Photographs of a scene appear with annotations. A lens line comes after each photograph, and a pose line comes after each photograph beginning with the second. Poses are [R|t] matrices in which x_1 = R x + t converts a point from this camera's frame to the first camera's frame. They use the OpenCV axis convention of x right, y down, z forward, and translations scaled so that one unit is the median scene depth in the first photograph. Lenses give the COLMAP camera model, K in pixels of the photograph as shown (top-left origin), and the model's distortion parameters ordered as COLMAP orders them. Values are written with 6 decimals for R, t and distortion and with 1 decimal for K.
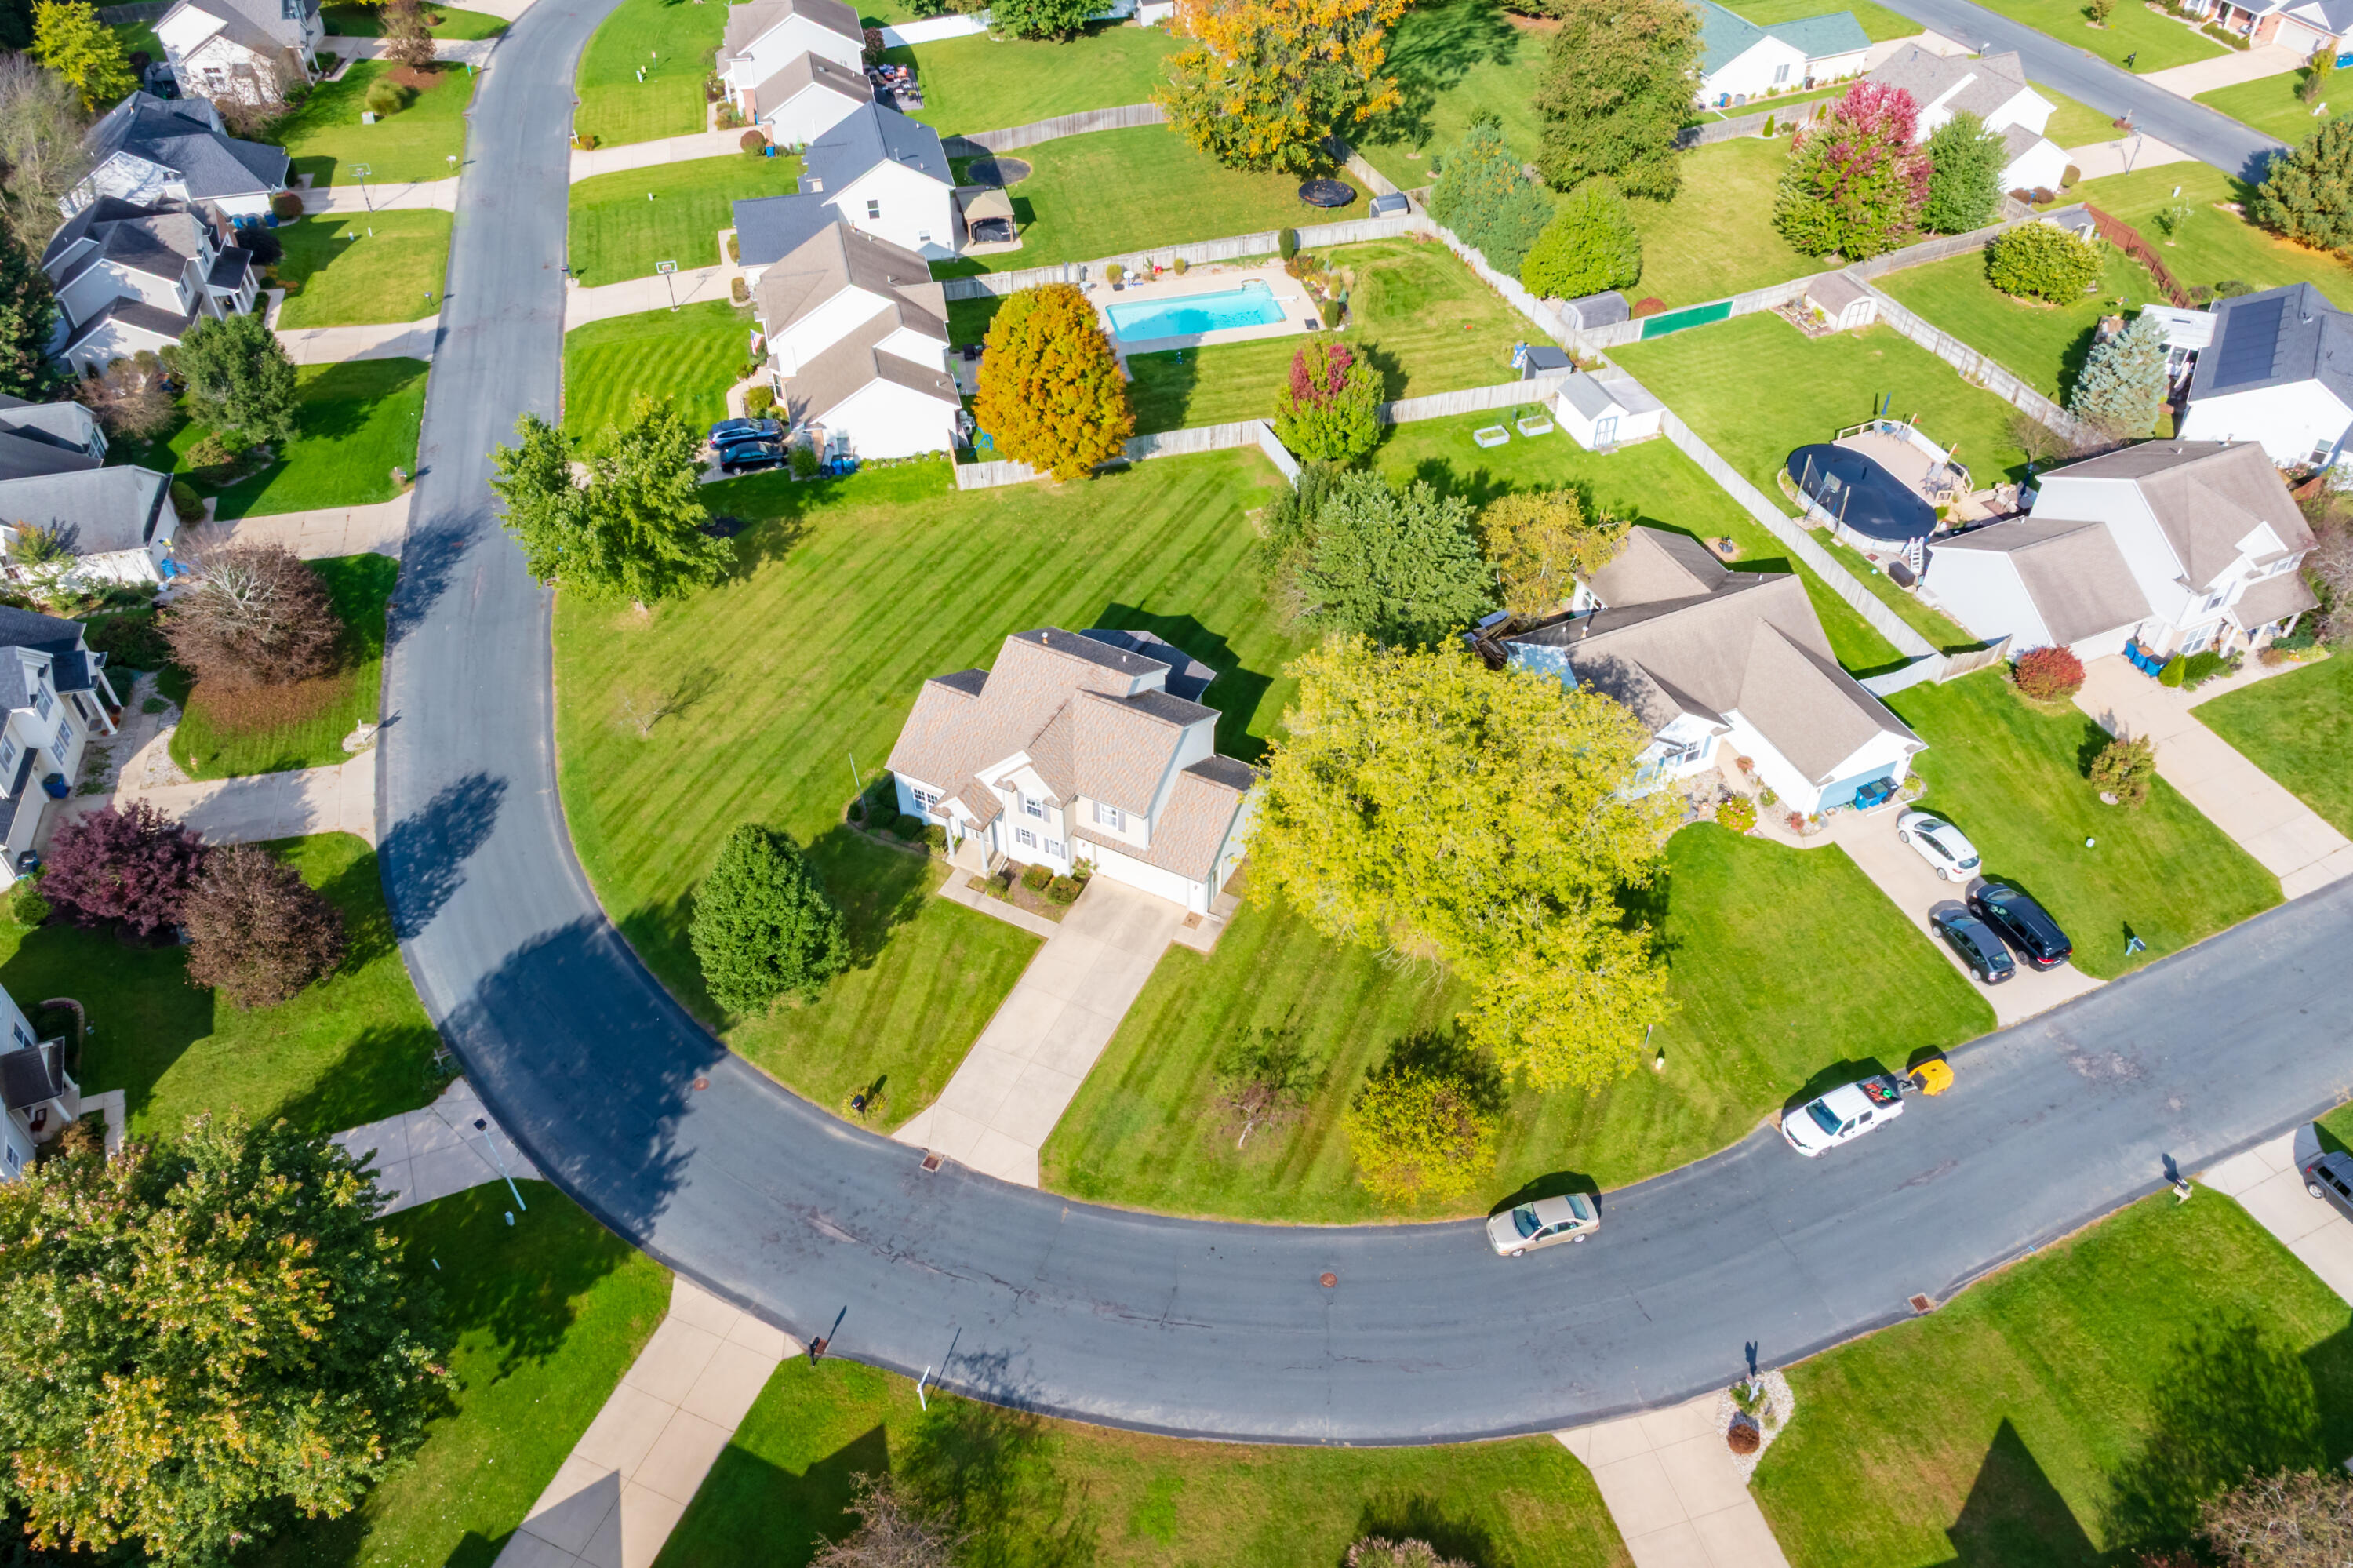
lens RADIAL K [[1691.8, 0, 1187.3], [0, 1691.8, 781.4], [0, 0, 1]] dist [-0.020136, 0.003317]
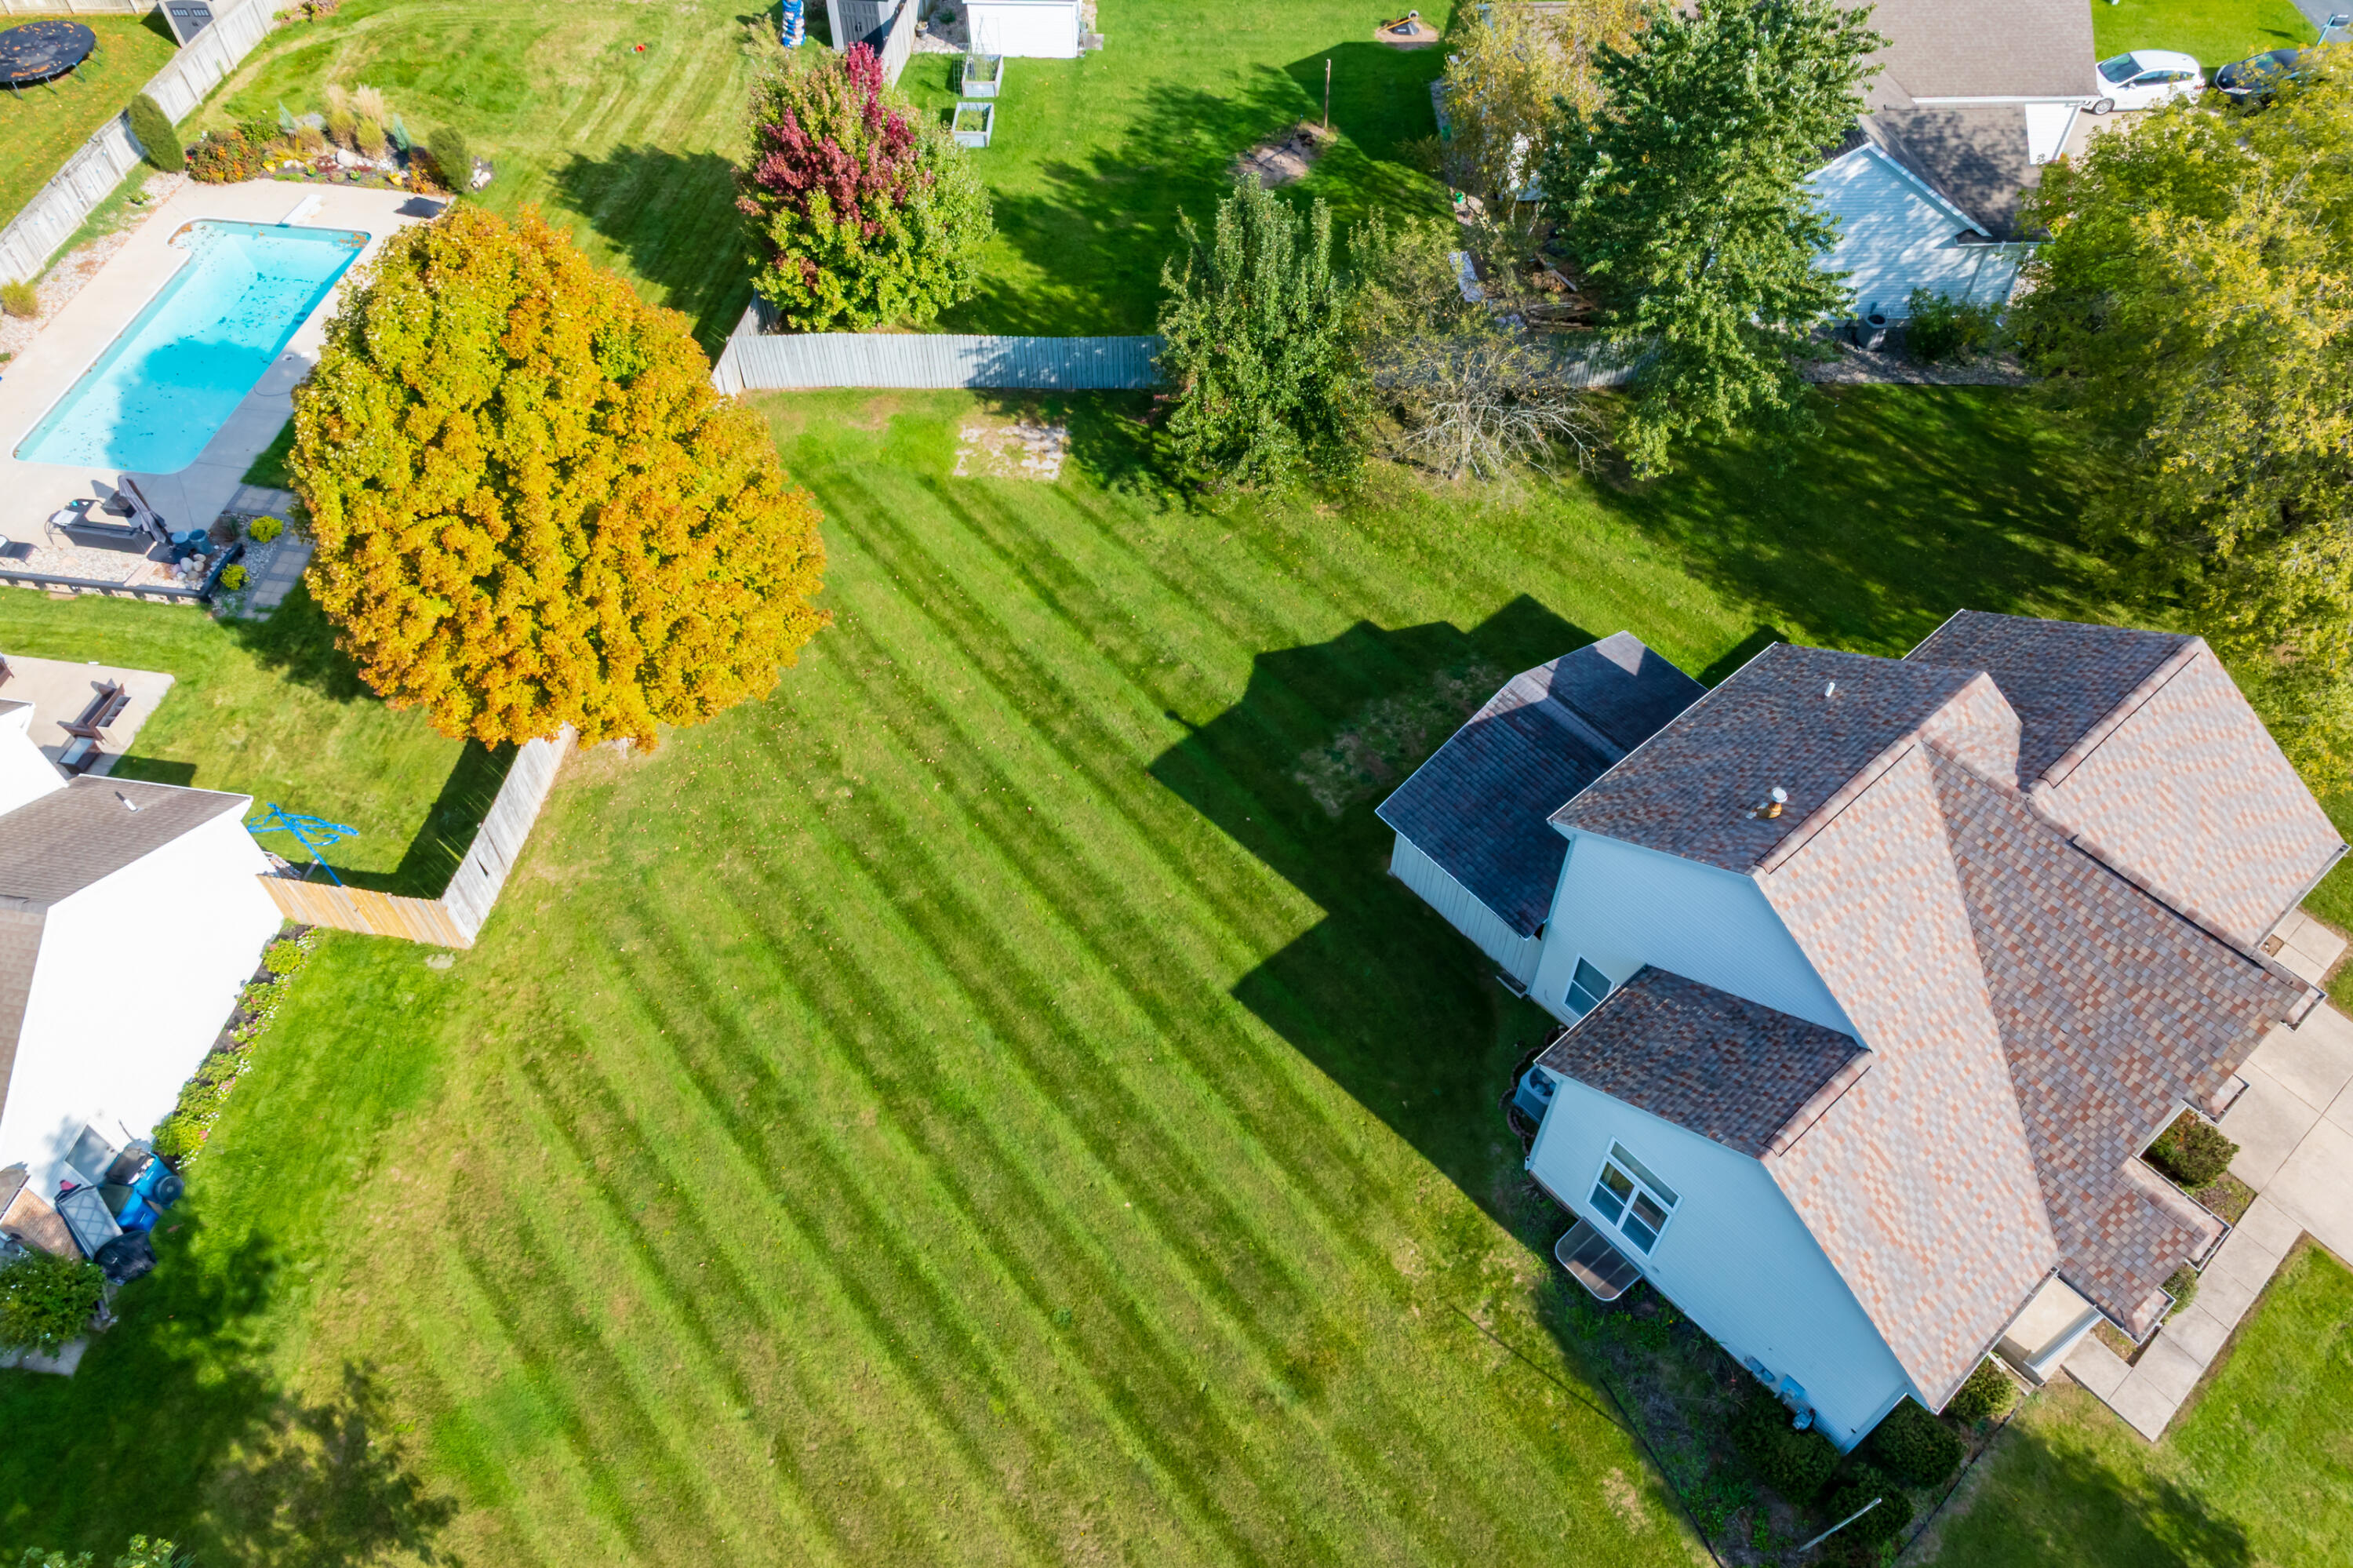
lens RADIAL K [[1614.0, 0, 1188.4], [0, 1614.0, 781.5], [0, 0, 1]] dist [-0.024562, 0.009872]
pose [[0.384979, -0.724827, 0.571329, -0.268235], [0.646334, 0.653632, 0.393723, -0.252458], [-0.658820, 0.217694, 0.720115, 0.707616]]
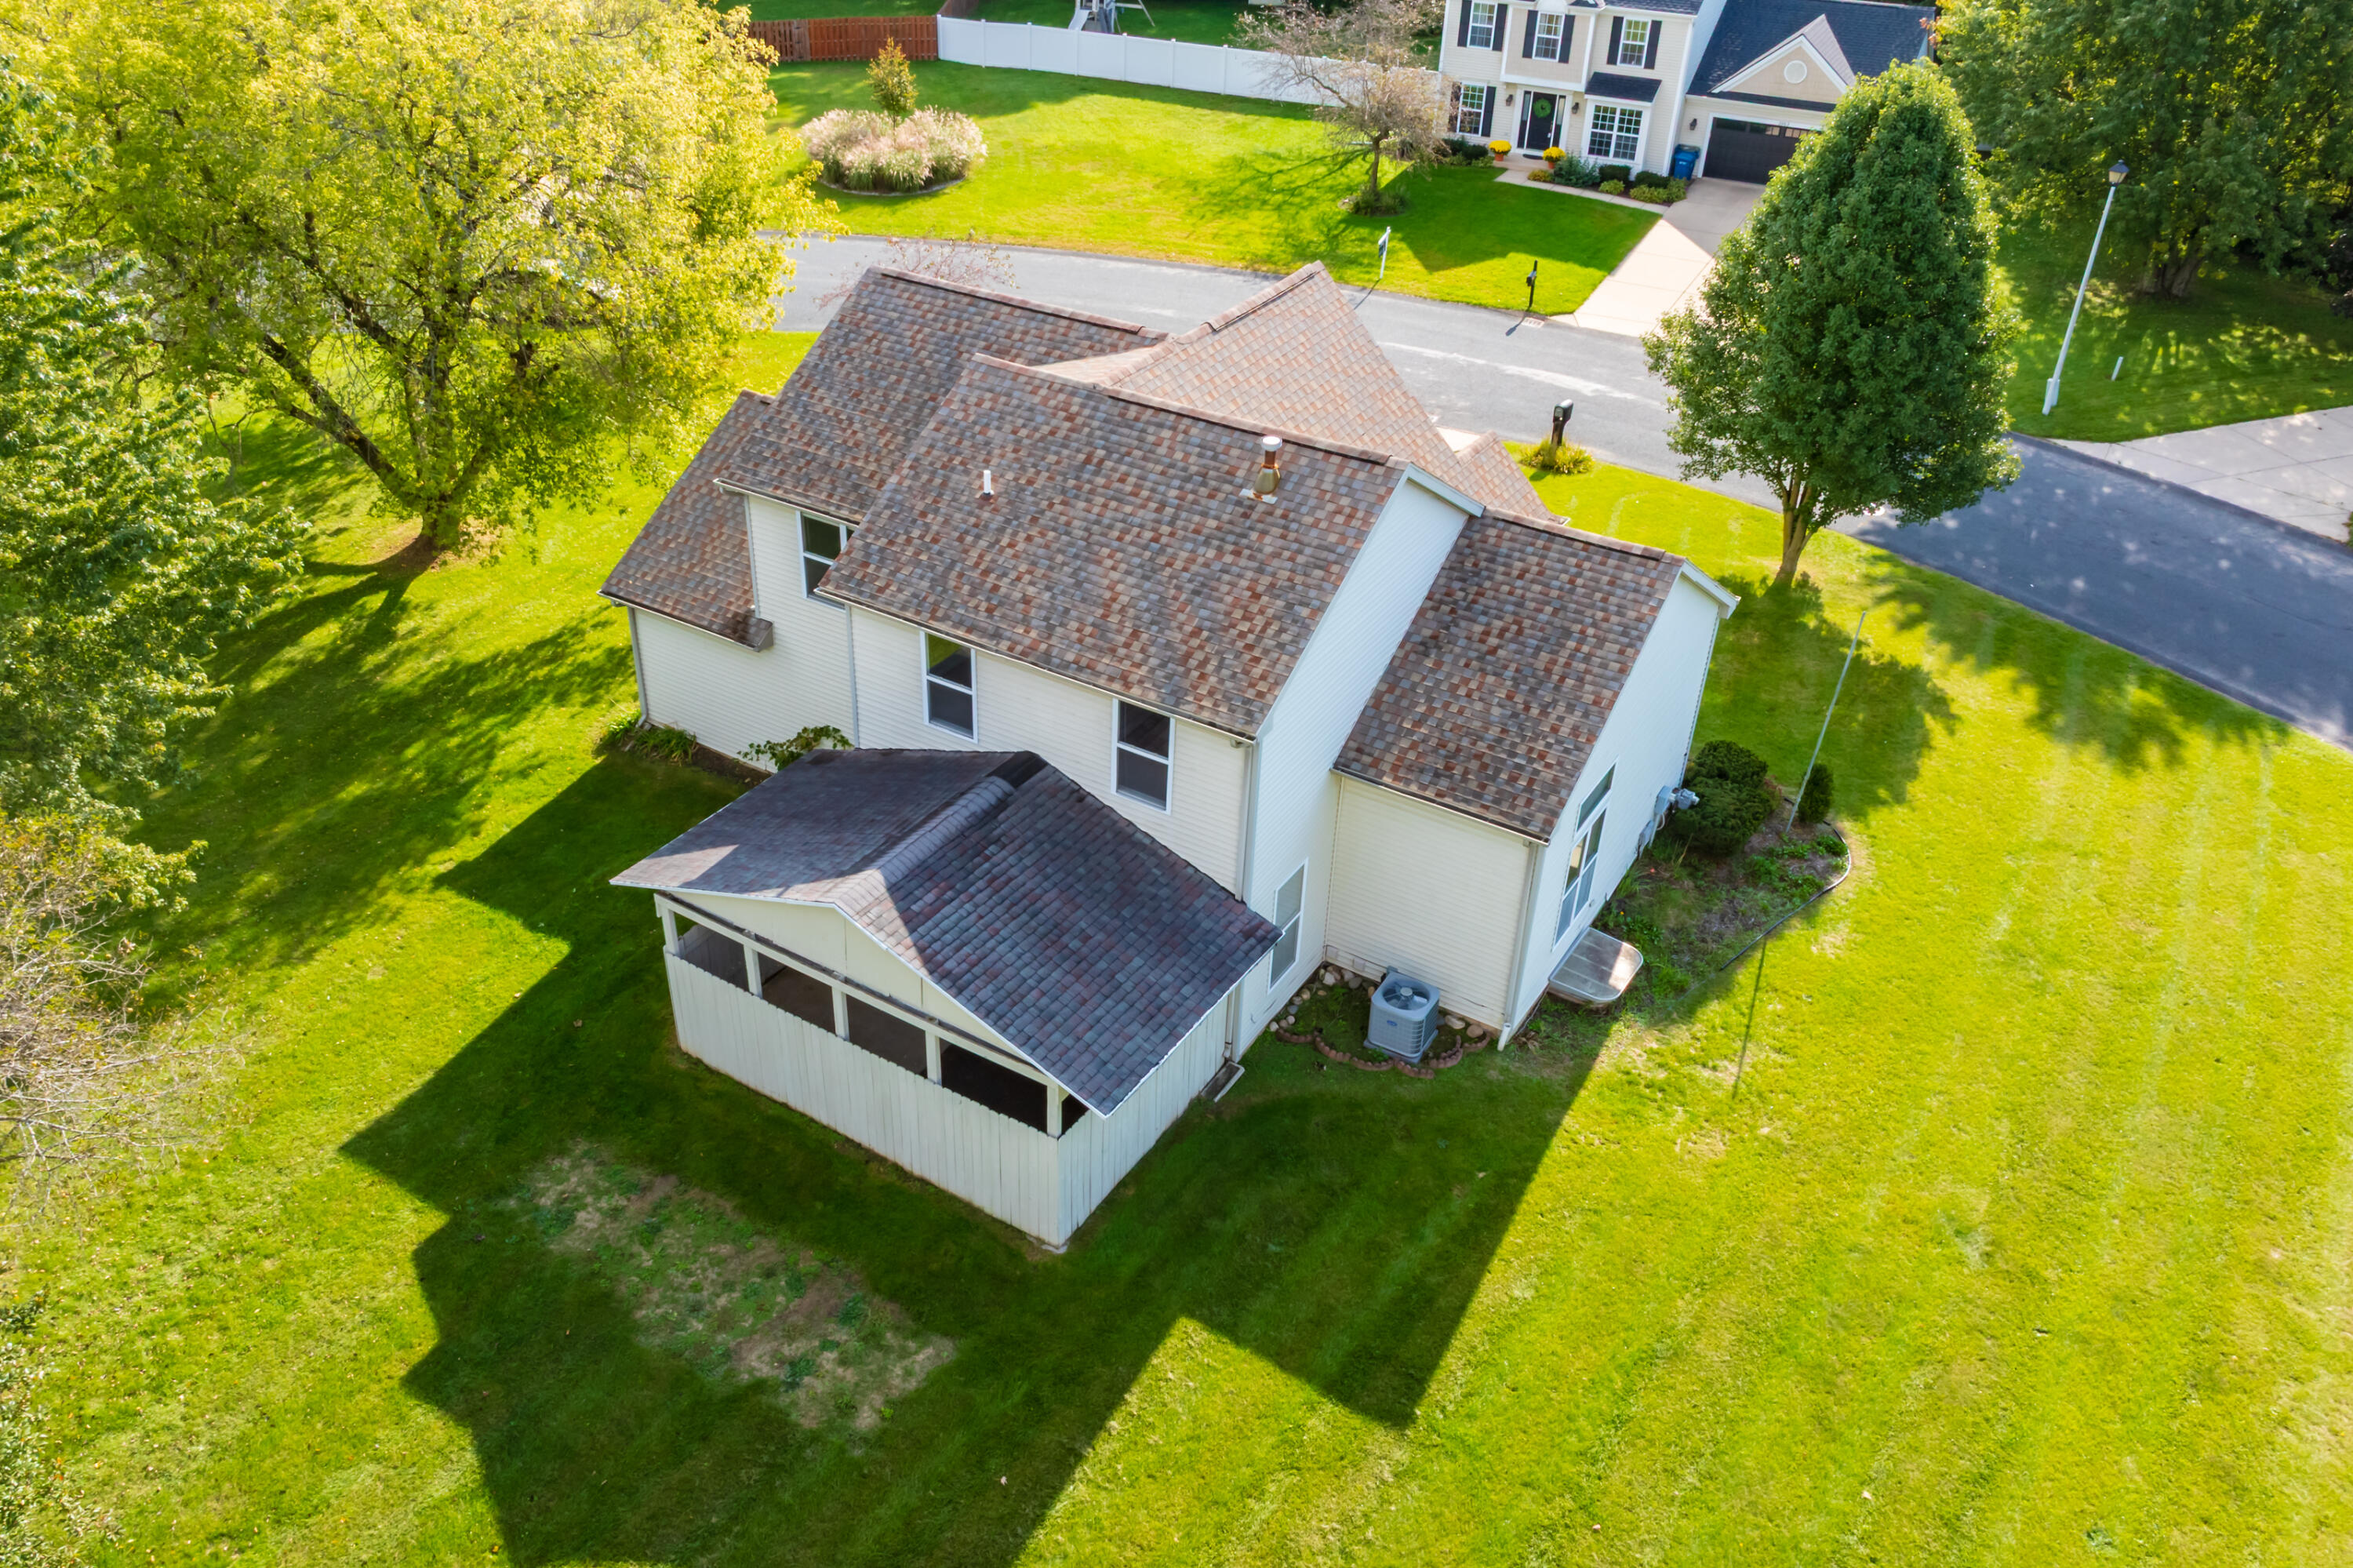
lens RADIAL K [[1882.1, 0, 1084.8], [0, 1882.1, 794.0], [0, 0, 1]] dist [-0.023094, 0.003417]
pose [[-0.992853, -0.078163, 0.090186, -0.072698], [0.069472, 0.235921, 0.969286, -0.310354], [-0.097039, 0.968624, -0.228805, 0.948584]]
